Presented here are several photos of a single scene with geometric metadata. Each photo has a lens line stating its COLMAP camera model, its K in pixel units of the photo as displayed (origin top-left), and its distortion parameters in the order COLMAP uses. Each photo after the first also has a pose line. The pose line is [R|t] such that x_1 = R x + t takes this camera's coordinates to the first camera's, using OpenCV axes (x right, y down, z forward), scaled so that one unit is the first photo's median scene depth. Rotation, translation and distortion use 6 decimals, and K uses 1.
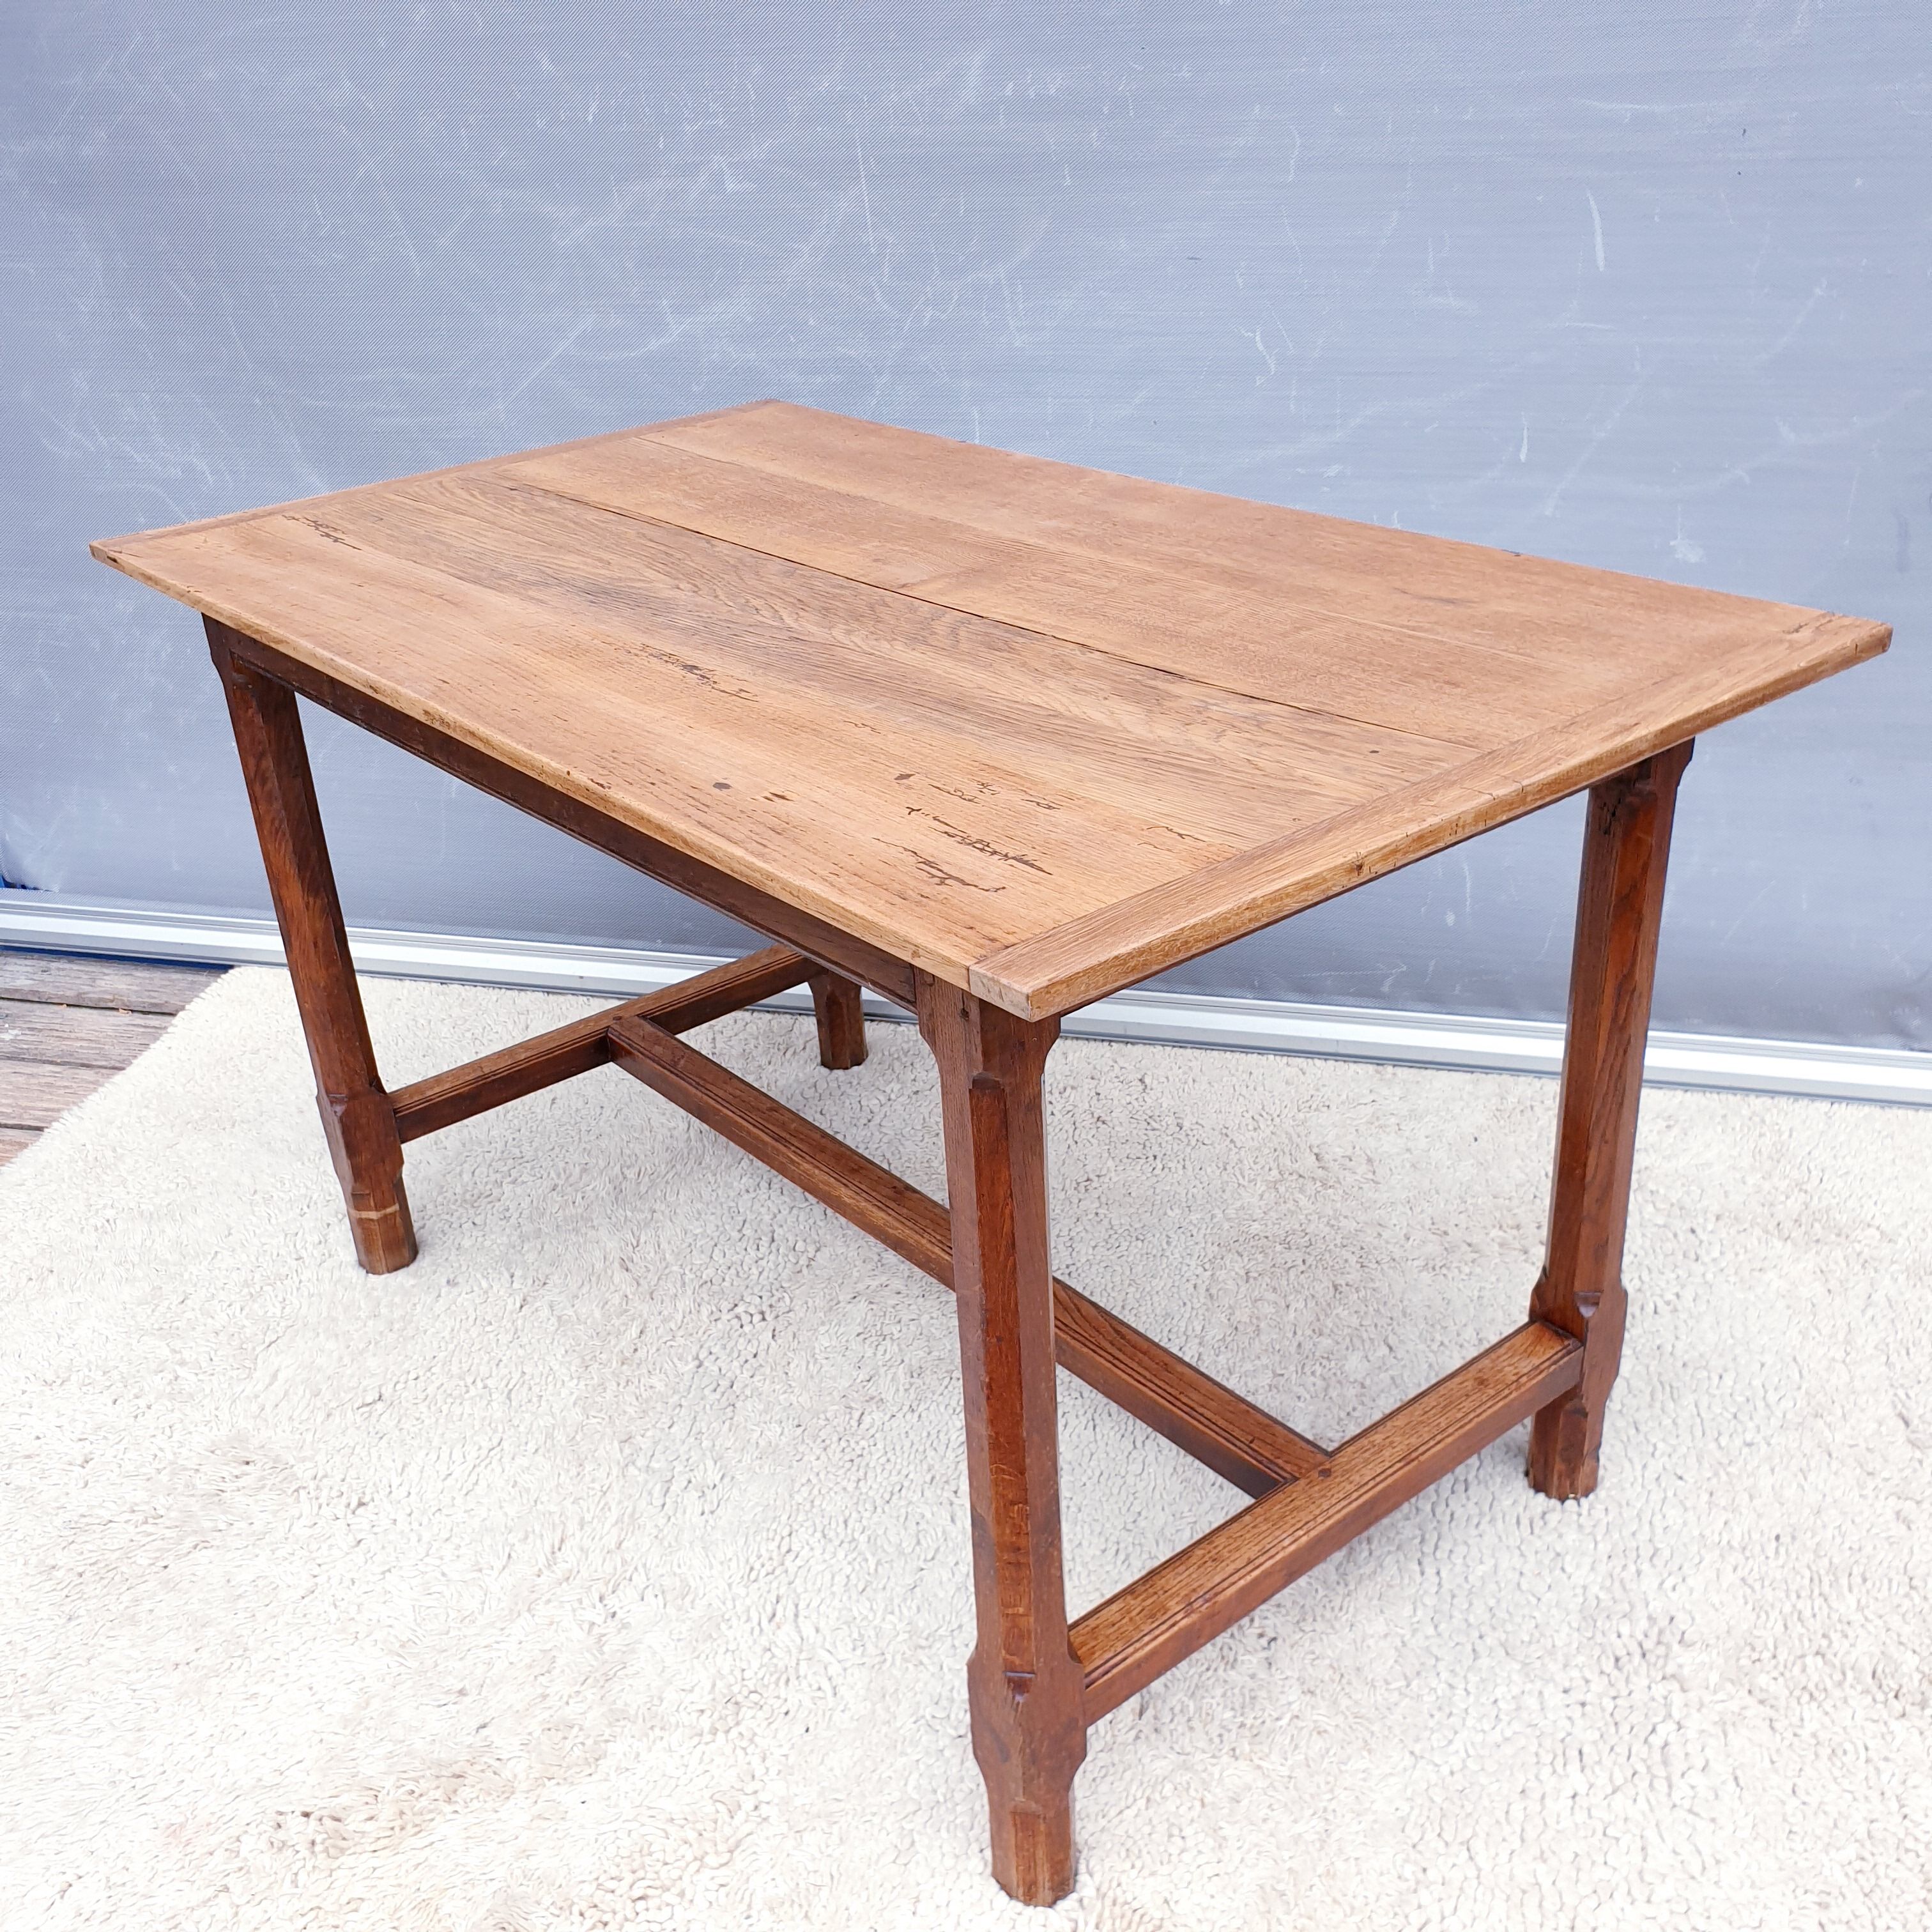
lens RADIAL K [[2026.0, 0, 976.6], [0, 2026.0, 954.0], [0, 0, 1]] dist [-0.010475, 0.039139]
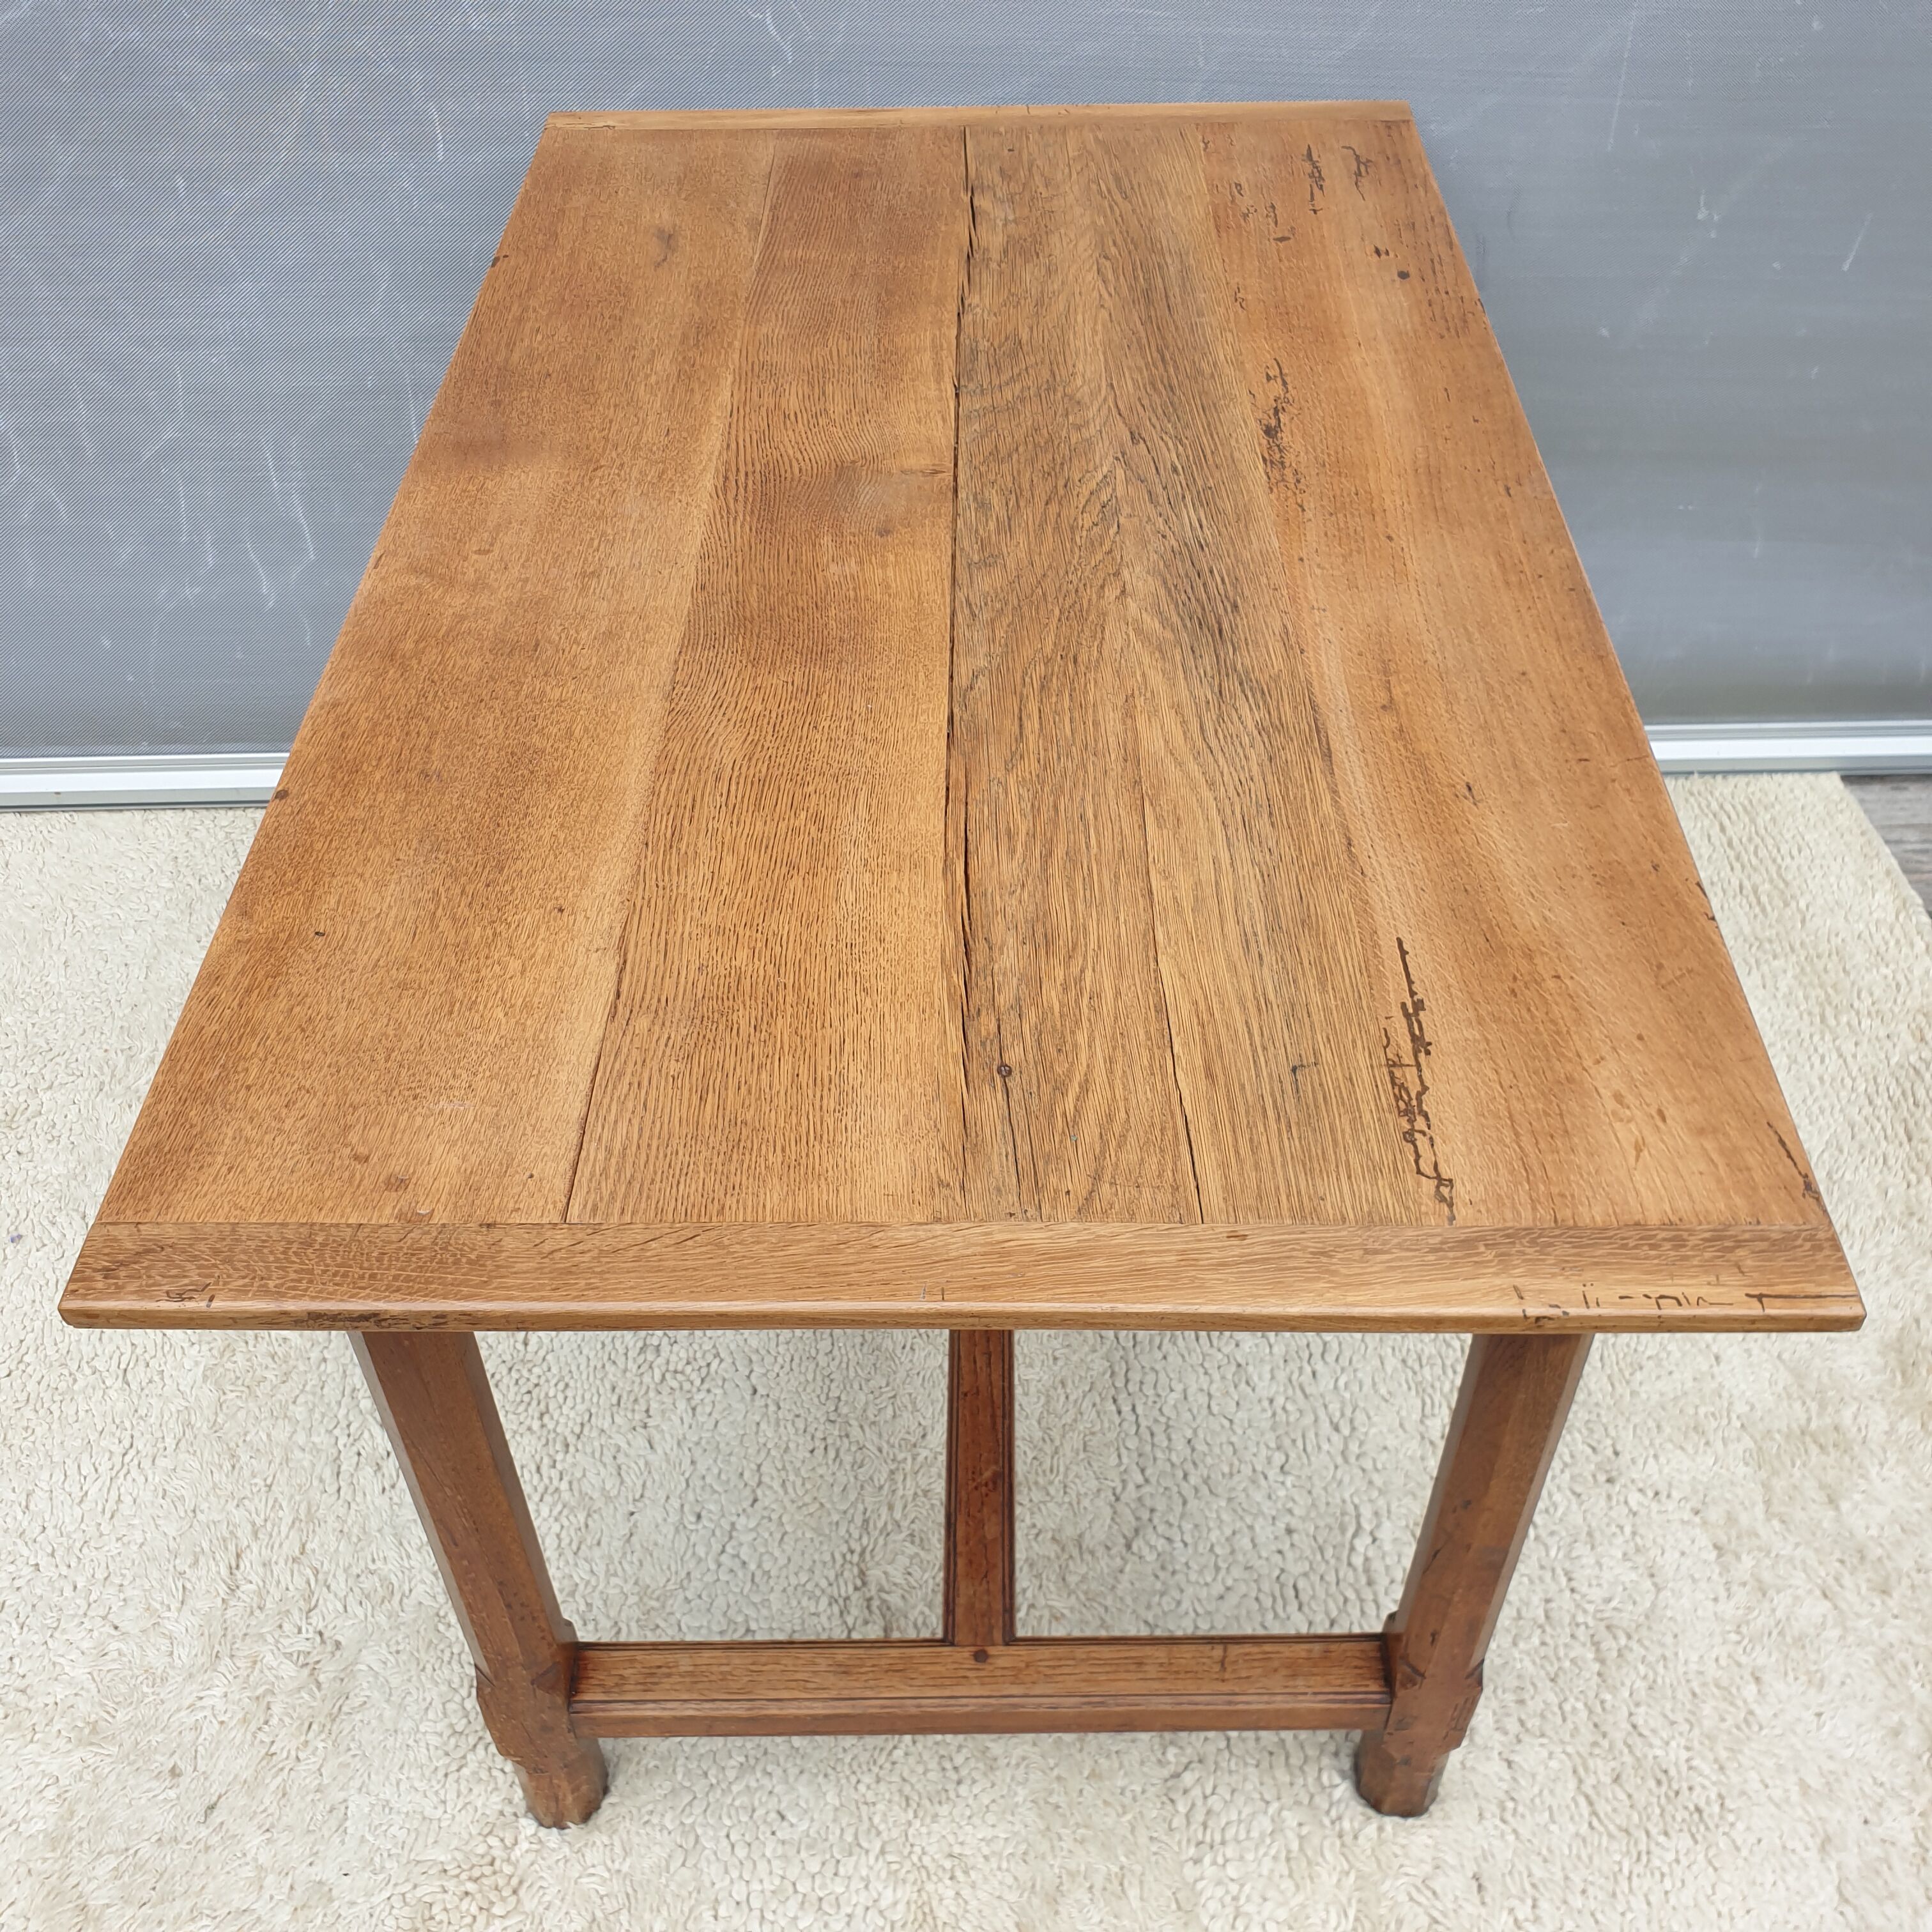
lens RADIAL K [[2026.0, 0, 976.6], [0, 2026.0, 954.0], [0, 0, 1]] dist [-0.010475, 0.039139]
pose [[0.959000, -0.165815, 0.229835, -0.050037], [0.093508, 0.950691, 0.295708, -0.235267], [-0.267535, -0.262093, 0.927218, 0.124485]]
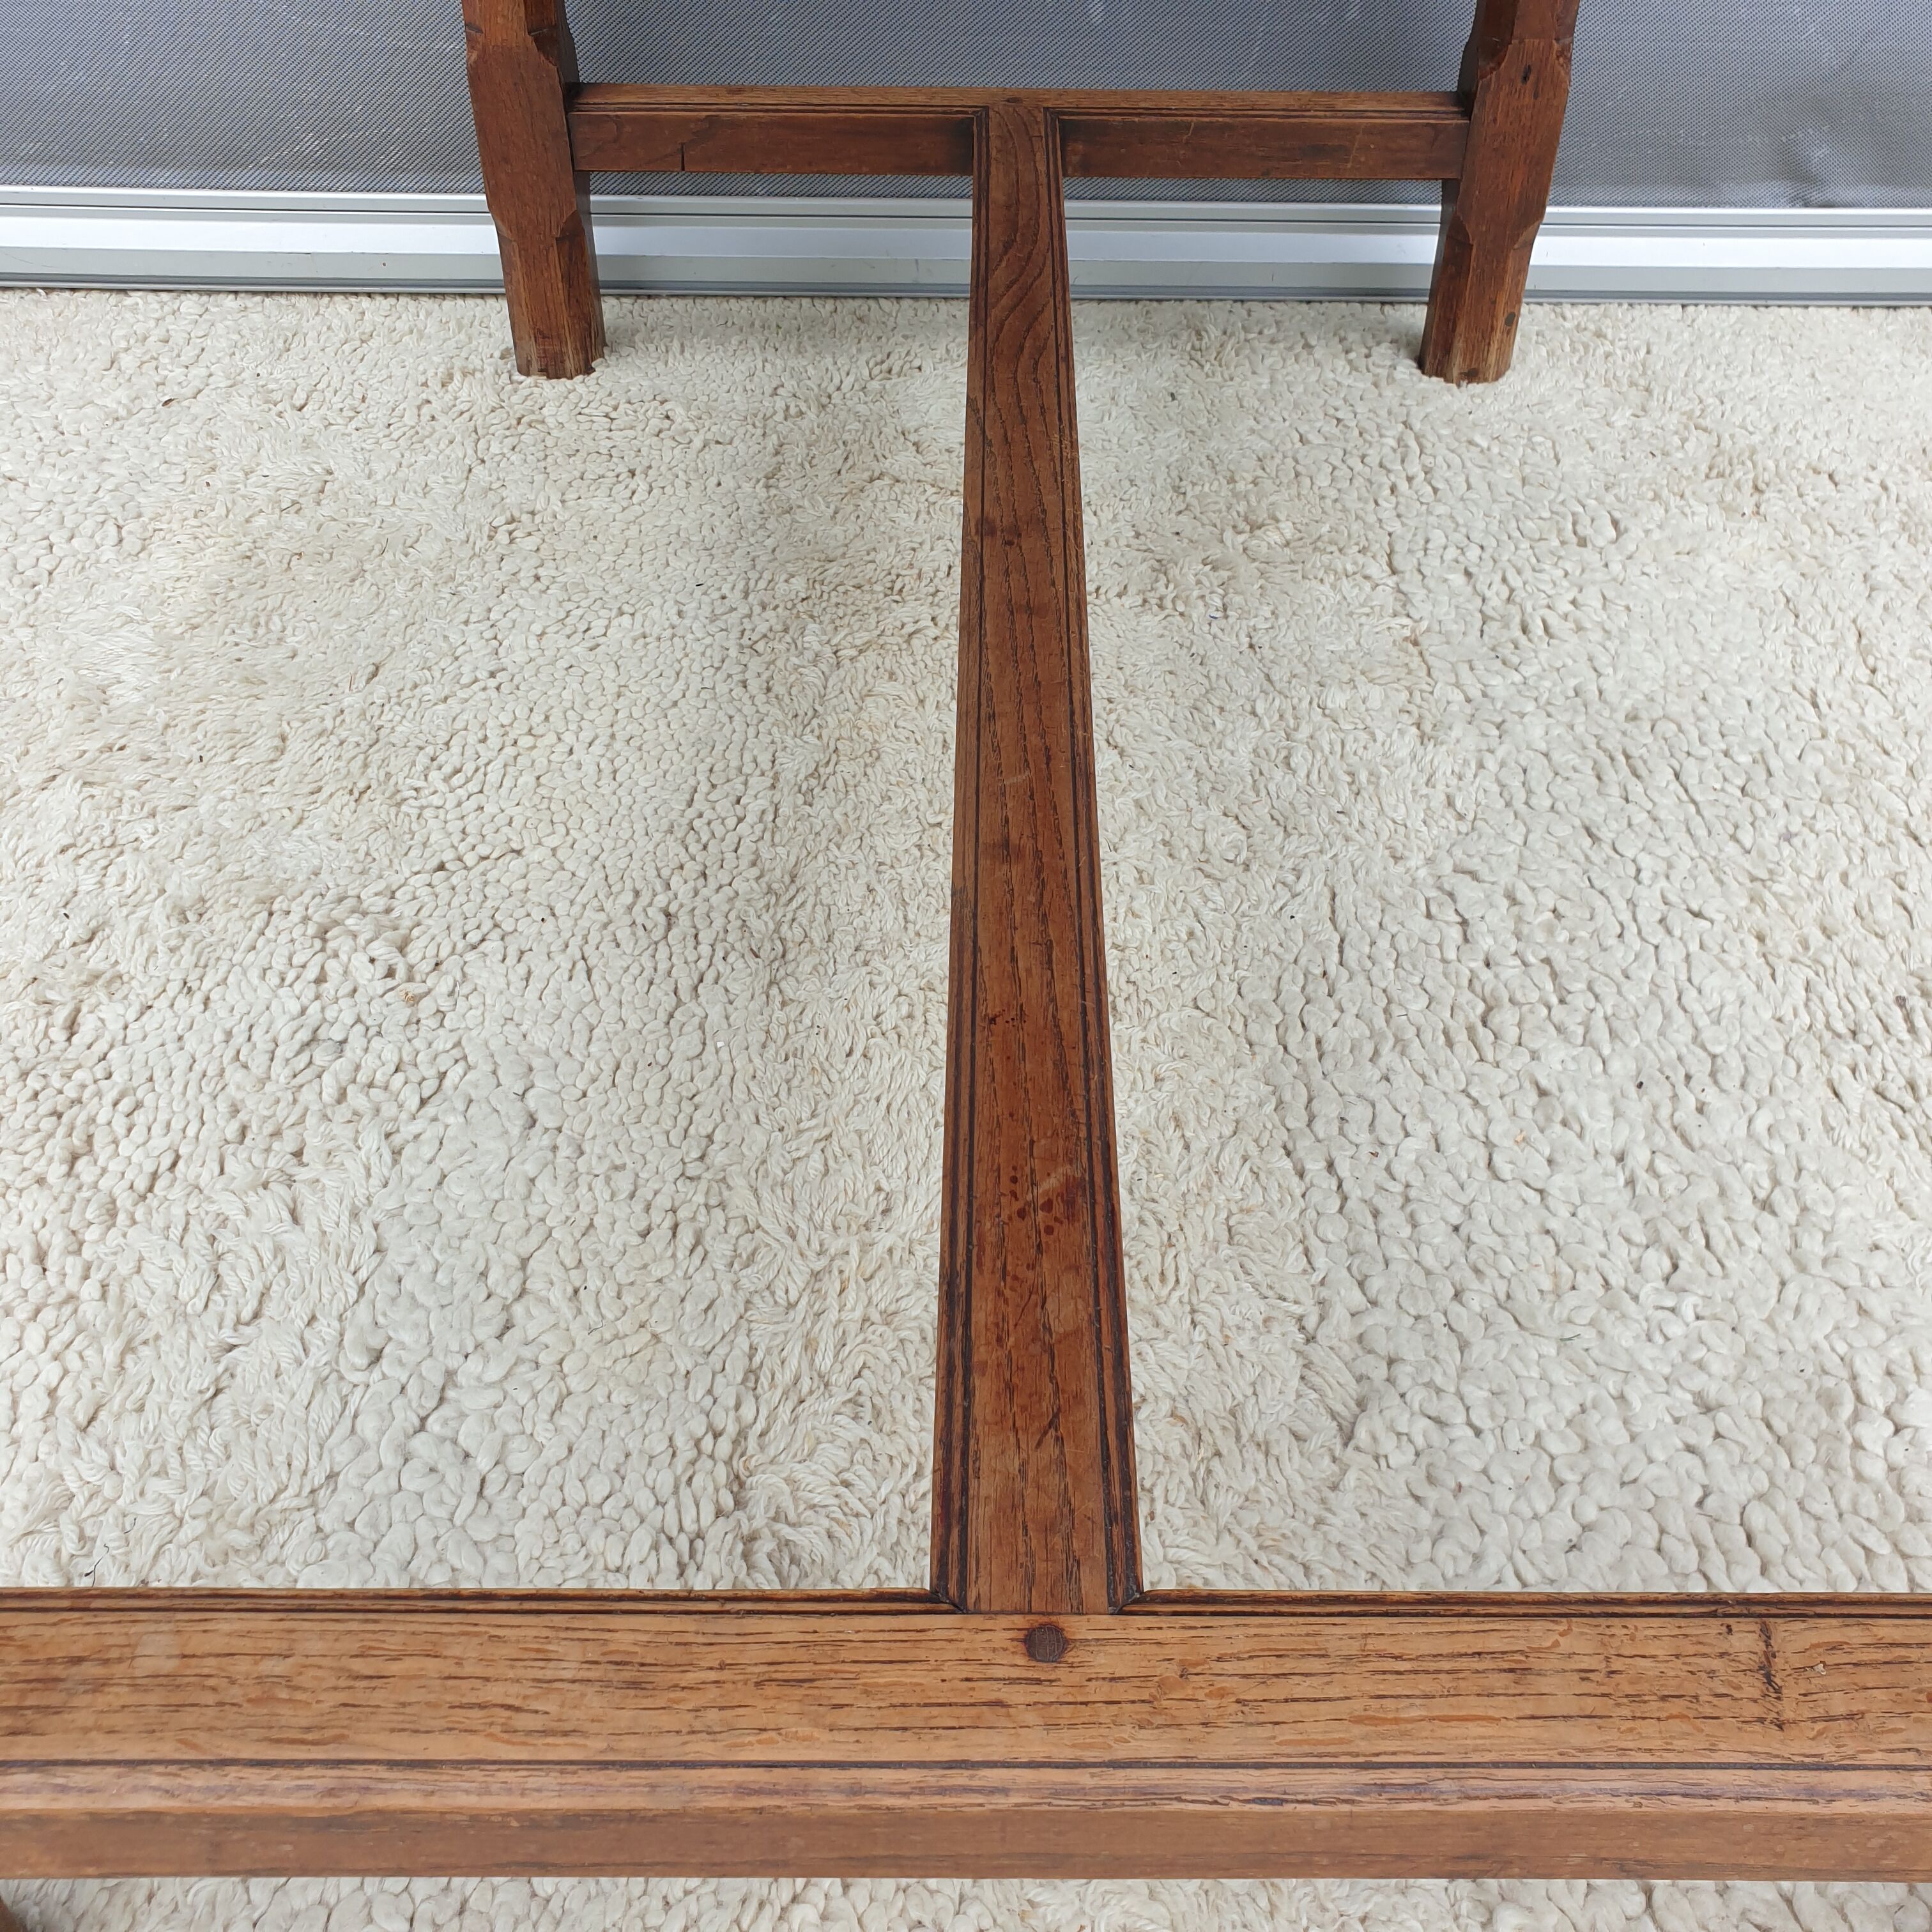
lens RADIAL K [[2054.9, 0, 996.7], [0, 2054.9, 972.0], [0, 0, 1]] dist [-0.000937, -0.024382]
pose [[0.956721, -0.137158, 0.256658, 0.029369], [0.065063, 0.960452, 0.270737, 0.122400], [-0.283642, -0.242321, 0.927808, 0.585430]]
